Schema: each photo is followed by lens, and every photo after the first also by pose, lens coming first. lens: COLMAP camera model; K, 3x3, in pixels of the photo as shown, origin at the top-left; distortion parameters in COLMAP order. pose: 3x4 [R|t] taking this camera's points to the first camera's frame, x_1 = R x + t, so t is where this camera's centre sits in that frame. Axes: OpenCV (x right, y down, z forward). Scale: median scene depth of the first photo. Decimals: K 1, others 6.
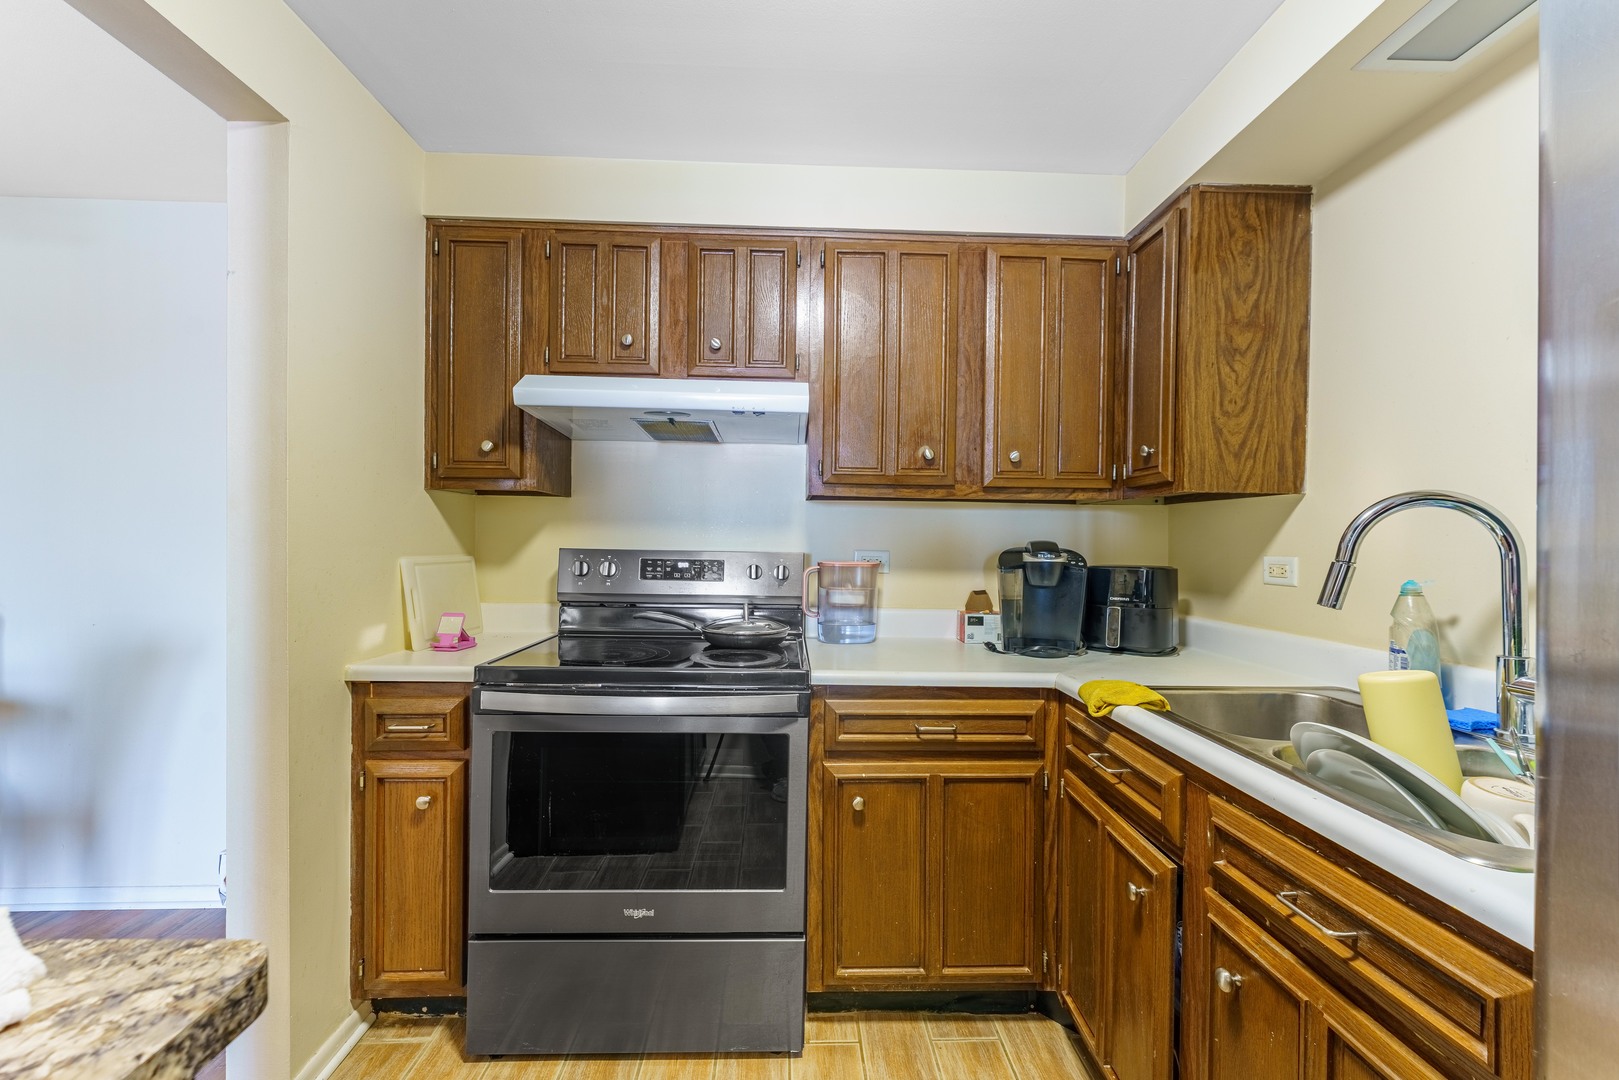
lens RADIAL K [[656.8, 0, 803.5], [0, 656.8, 544.5], [0, 0, 1]] dist [0.000380, -0.000033]
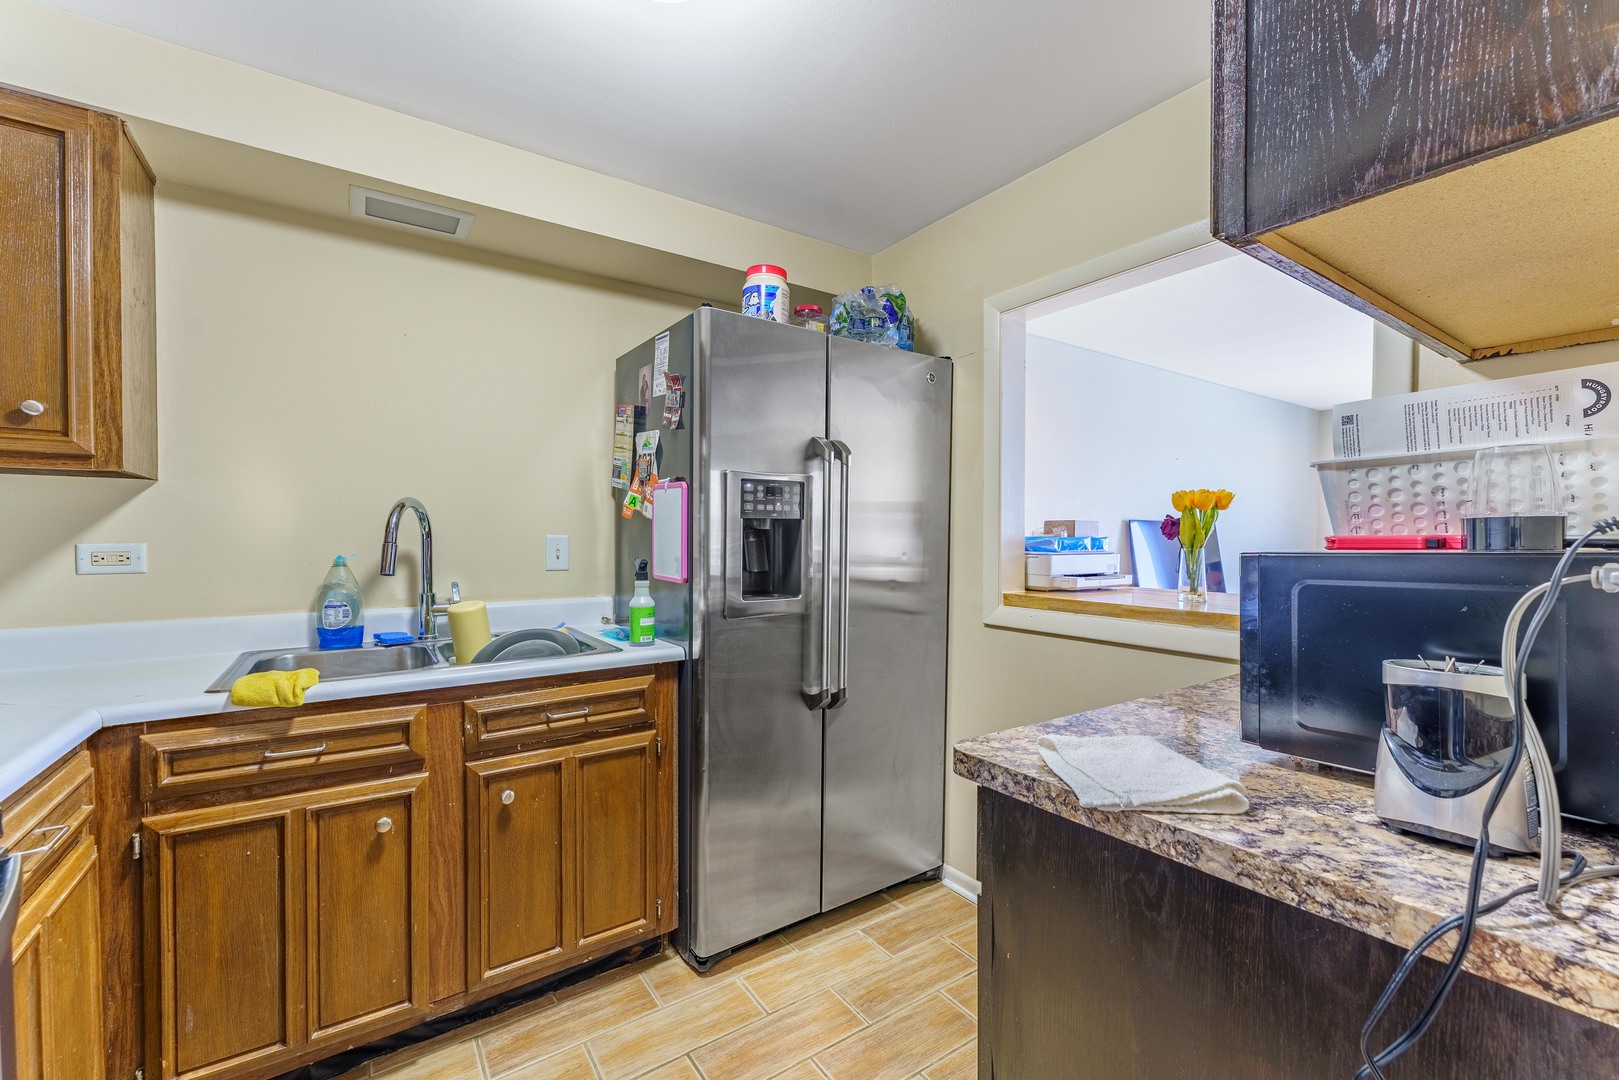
lens RADIAL K [[656.8, 0, 808.5], [0, 656.8, 542.6], [0, 0, 1]] dist [0.000380, -0.000033]
pose [[-0.527215, -0.018397, 0.849533, -2.371835], [-0.007820, 0.999828, 0.016798, -0.016852], [-0.849696, 0.002213, -0.527268, 2.539075]]
